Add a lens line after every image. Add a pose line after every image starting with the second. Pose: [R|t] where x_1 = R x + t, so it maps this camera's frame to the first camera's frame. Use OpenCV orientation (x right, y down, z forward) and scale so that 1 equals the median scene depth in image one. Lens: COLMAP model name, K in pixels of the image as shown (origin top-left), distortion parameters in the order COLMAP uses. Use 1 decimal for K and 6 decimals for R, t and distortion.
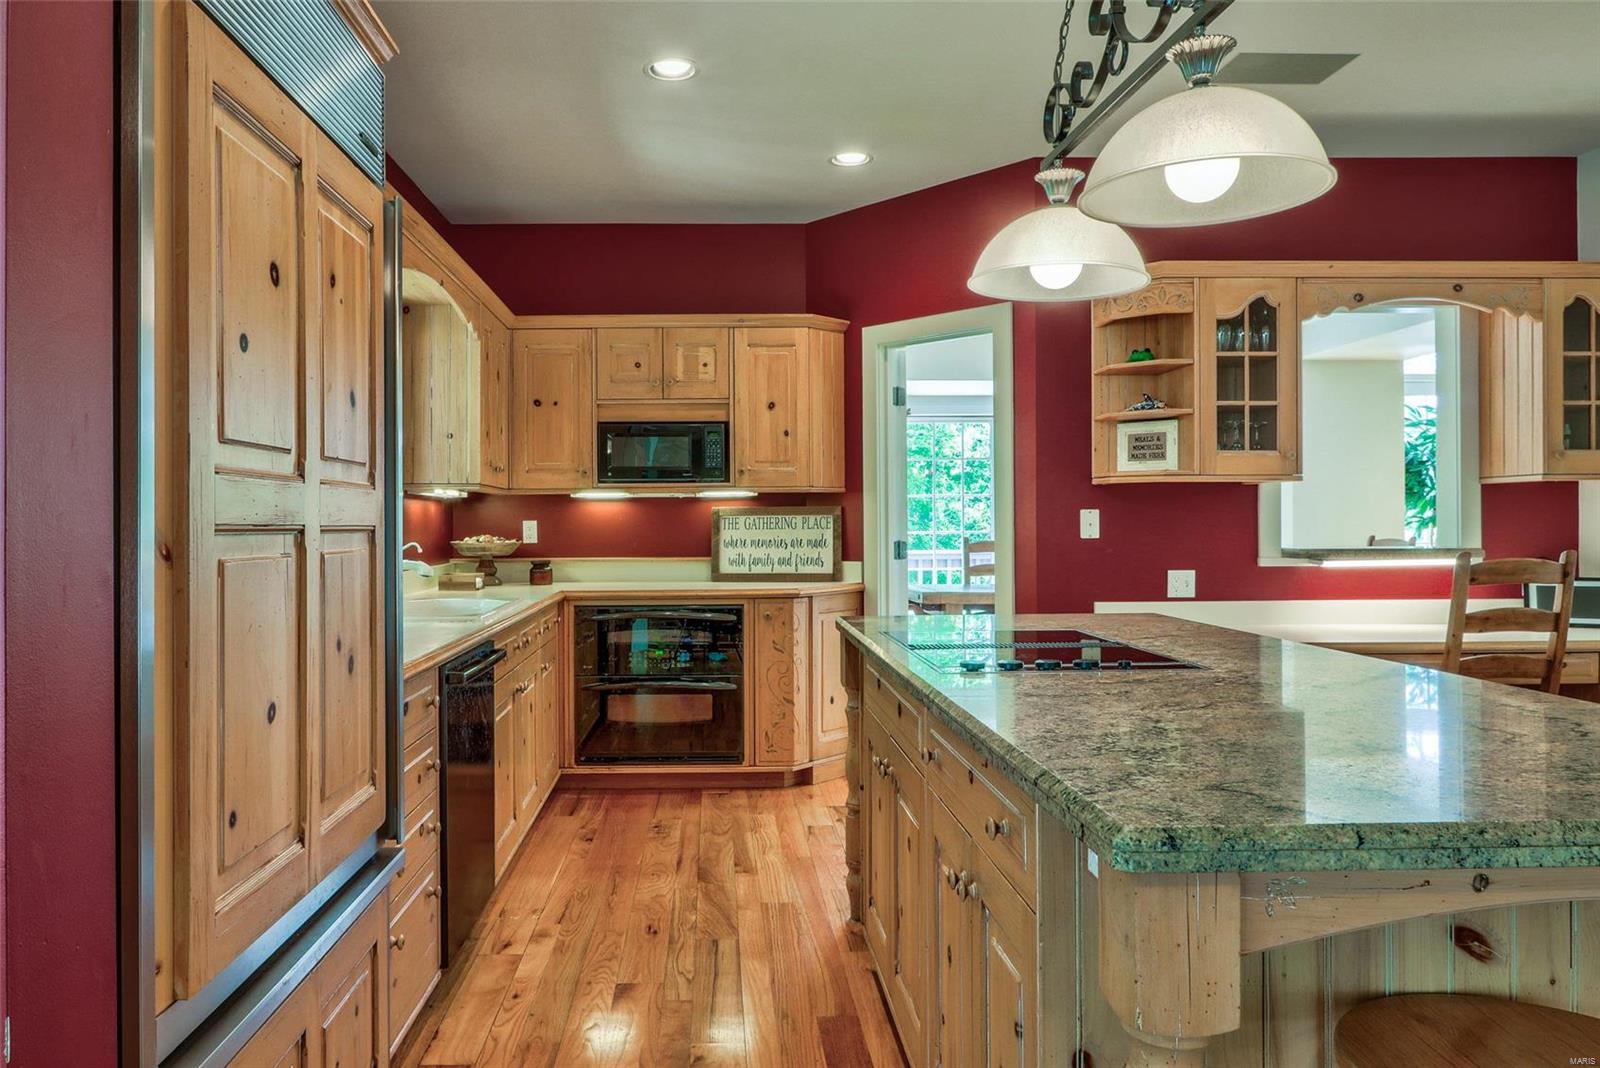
lens RADIAL K [[1103.0, 0, 799.8], [0, 1103.0, 528.2], [0, 0, 1]] dist [-0.039578, -0.002095]
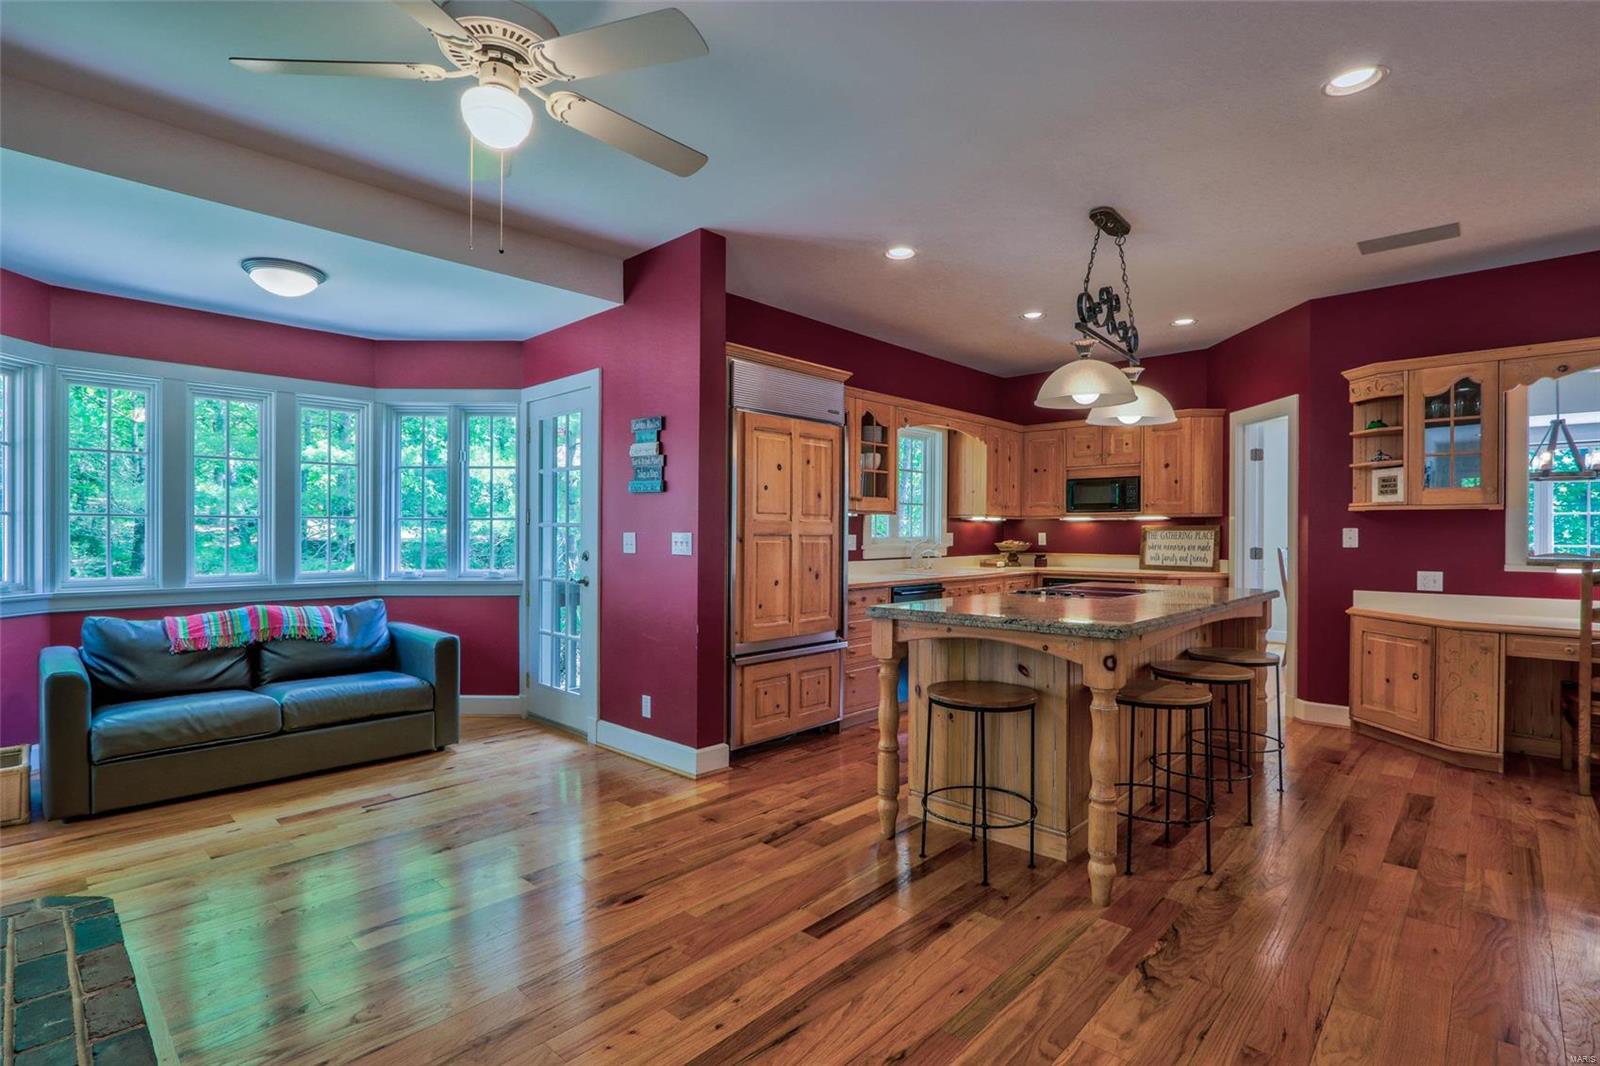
lens RADIAL K [[753.3, 0, 798.9], [0, 753.3, 533.4], [0, 0, 1]] dist [-0.003050, 0.000071]
pose [[0.729780, 0.008313, -0.683631, 0.351284], [-0.011340, 0.999936, 0.000054, -0.001217], [0.683588, 0.007712, 0.729828, -0.222798]]
